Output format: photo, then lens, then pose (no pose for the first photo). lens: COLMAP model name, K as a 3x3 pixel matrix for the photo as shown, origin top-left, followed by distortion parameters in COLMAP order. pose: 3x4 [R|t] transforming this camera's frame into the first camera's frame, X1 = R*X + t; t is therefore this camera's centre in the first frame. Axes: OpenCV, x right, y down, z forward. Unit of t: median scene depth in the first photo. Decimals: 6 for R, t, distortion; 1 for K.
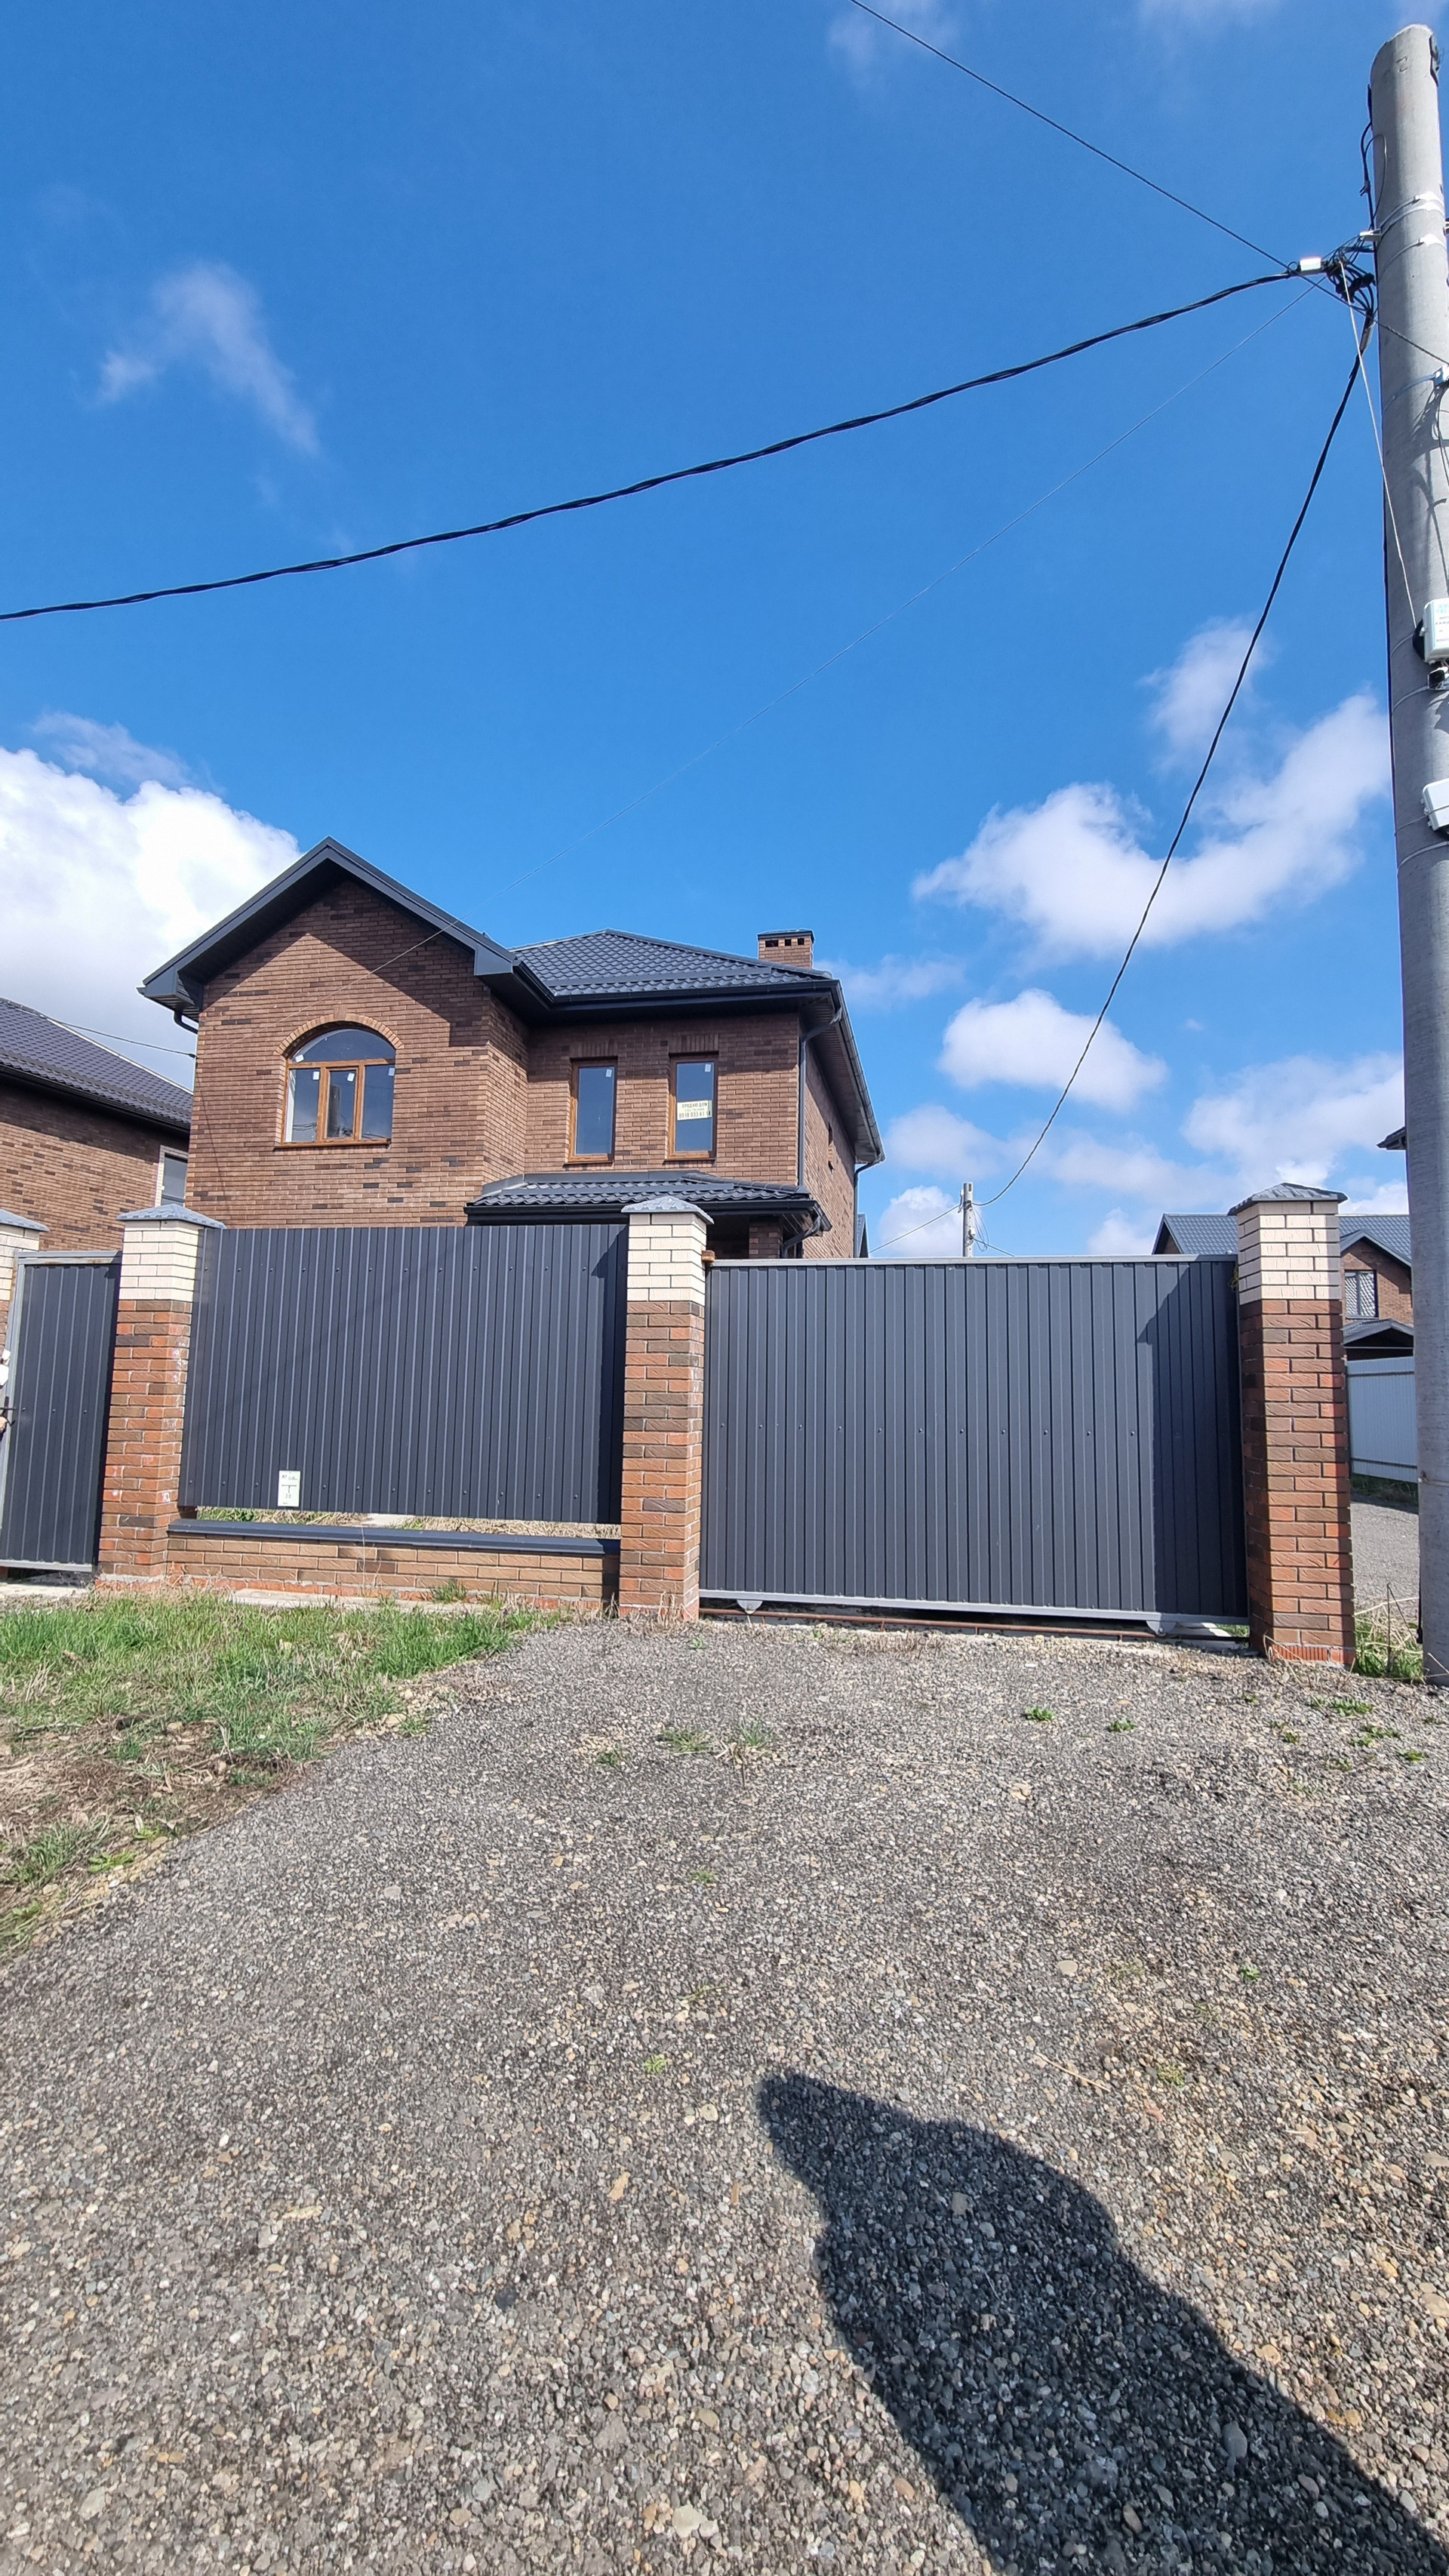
lens RADIAL K [[1026.3, 0, 726.2], [0, 1026.3, 1285.4], [0, 0, 1]] dist [-0.003444, -0.000933]
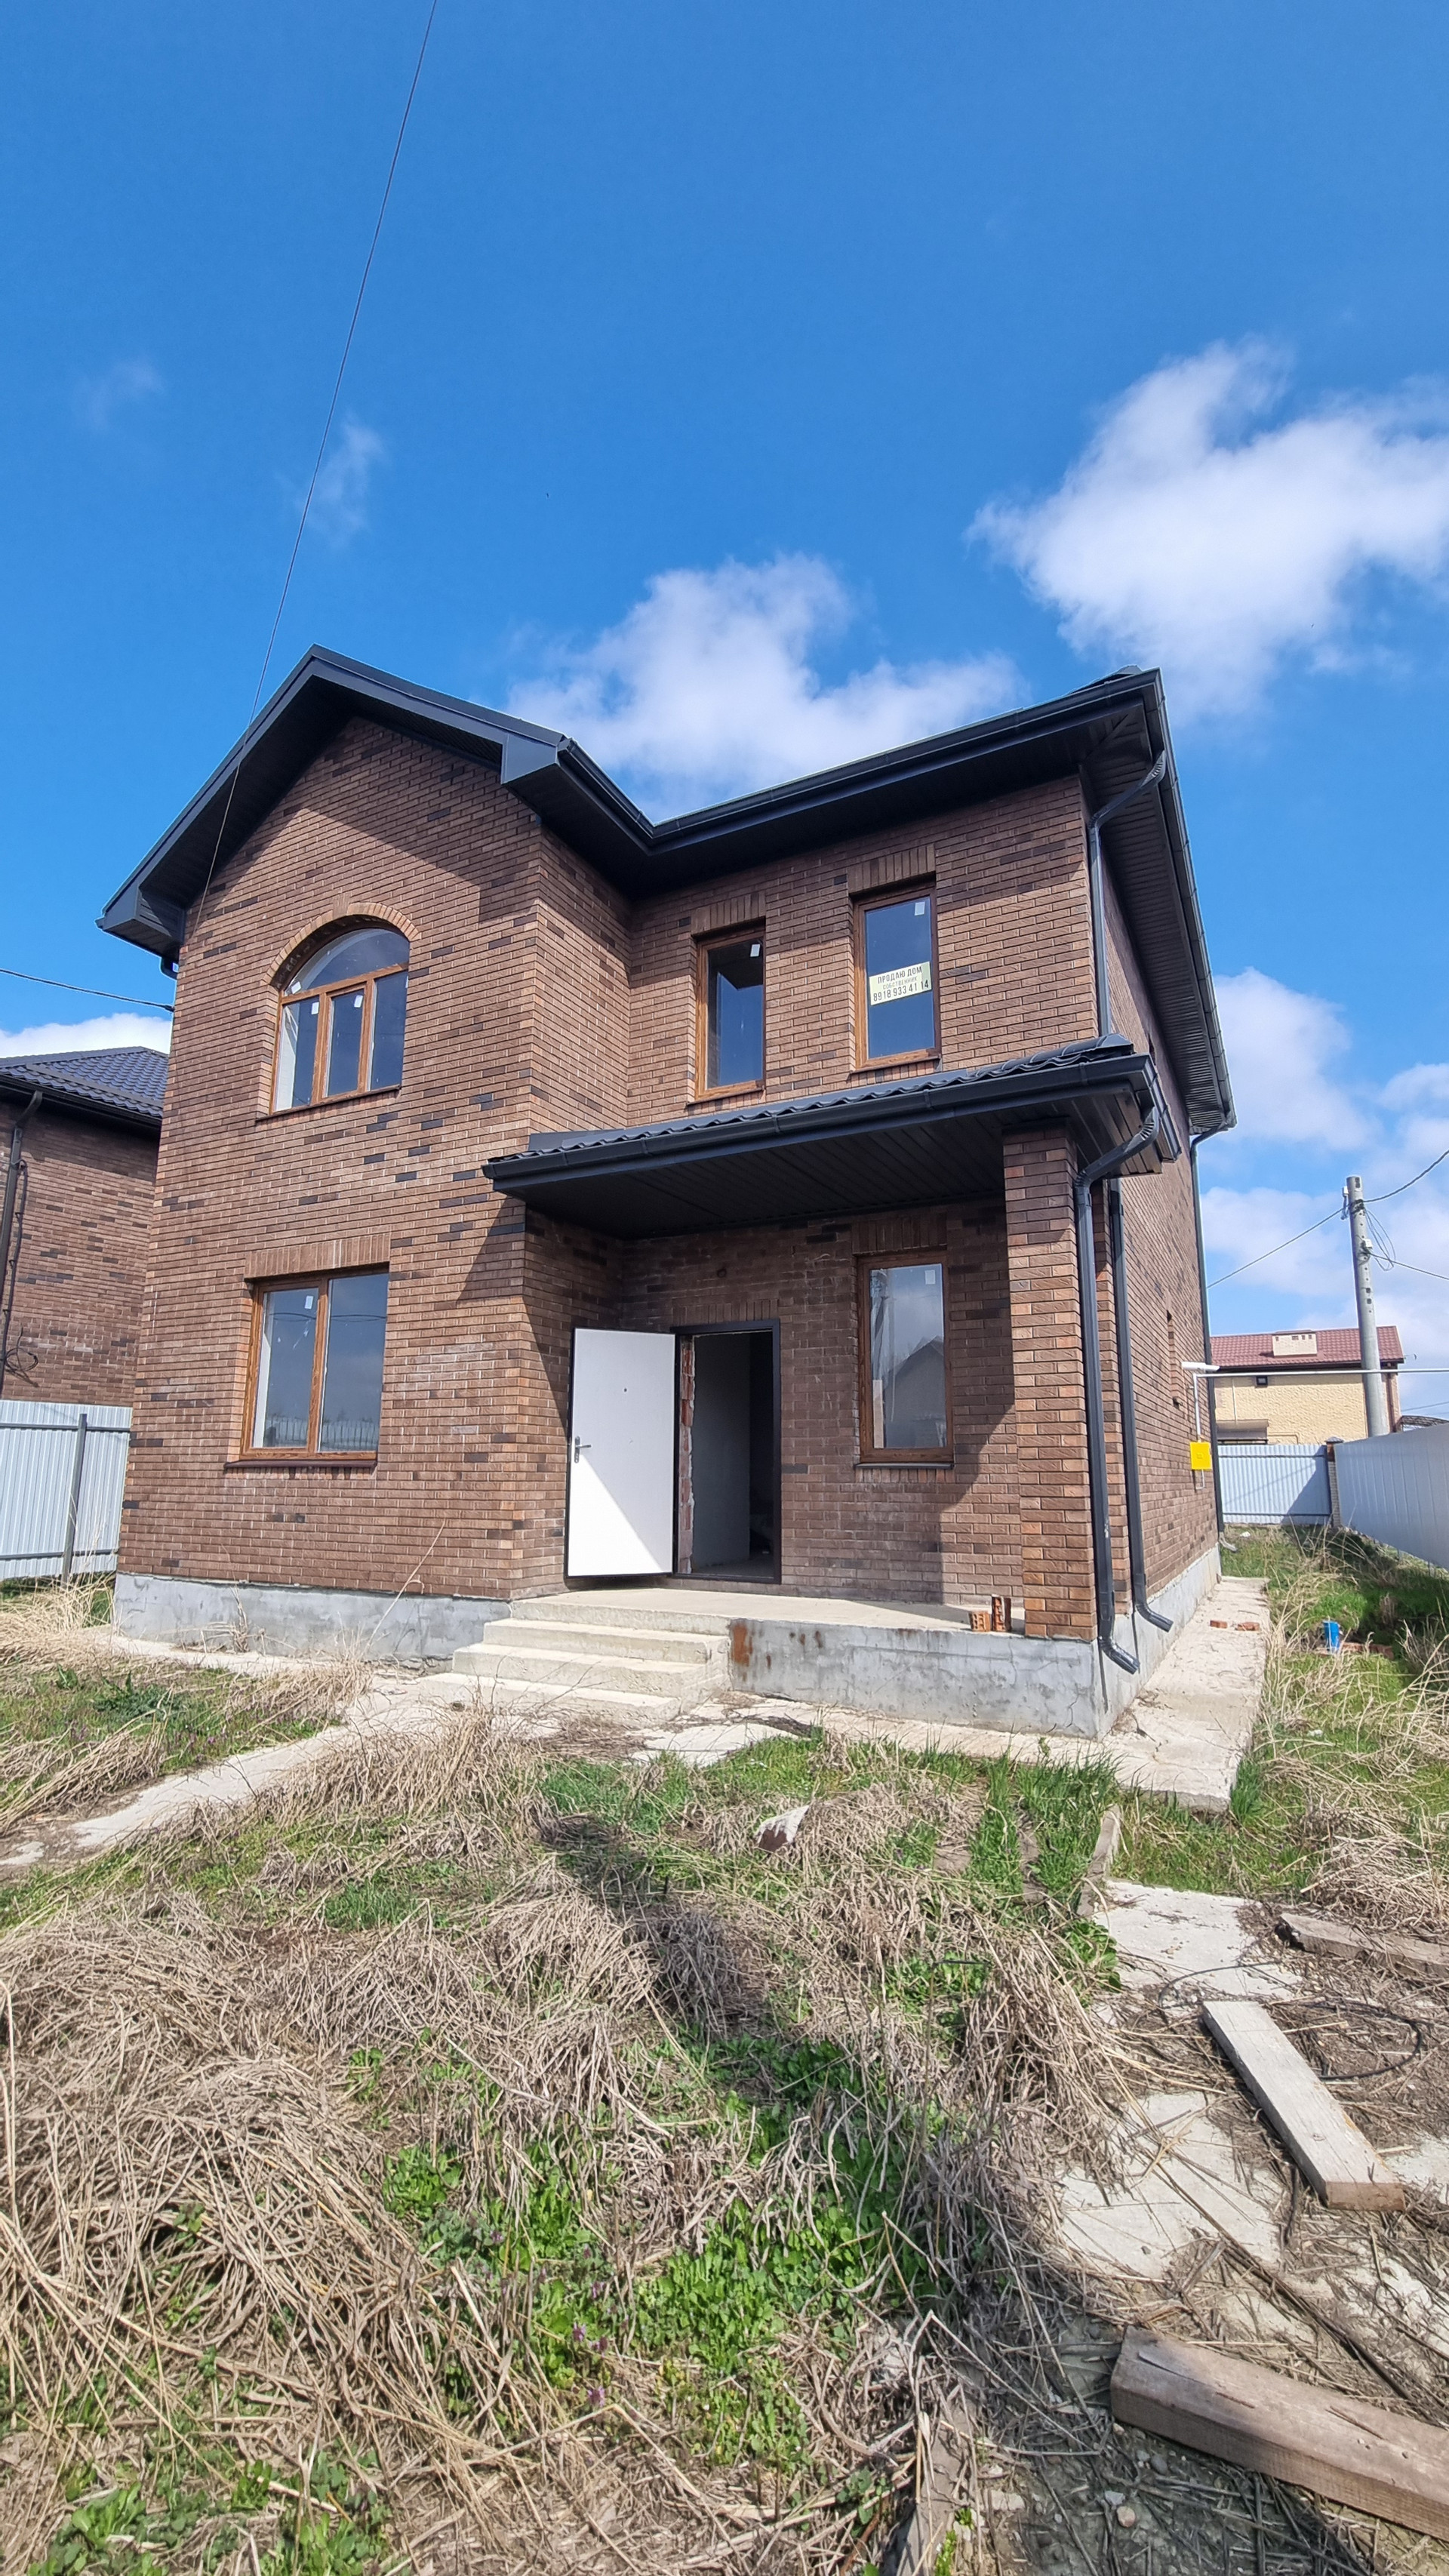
lens RADIAL K [[1081.1, 0, 730.3], [0, 1081.1, 1289.5], [0, 0, 1]] dist [-0.010609, -0.000750]
pose [[0.963067, -0.061553, -0.262131, 0.025034], [0.043127, 0.996214, -0.075482, 0.038041], [0.265784, 0.061389, 0.962076, 0.420066]]
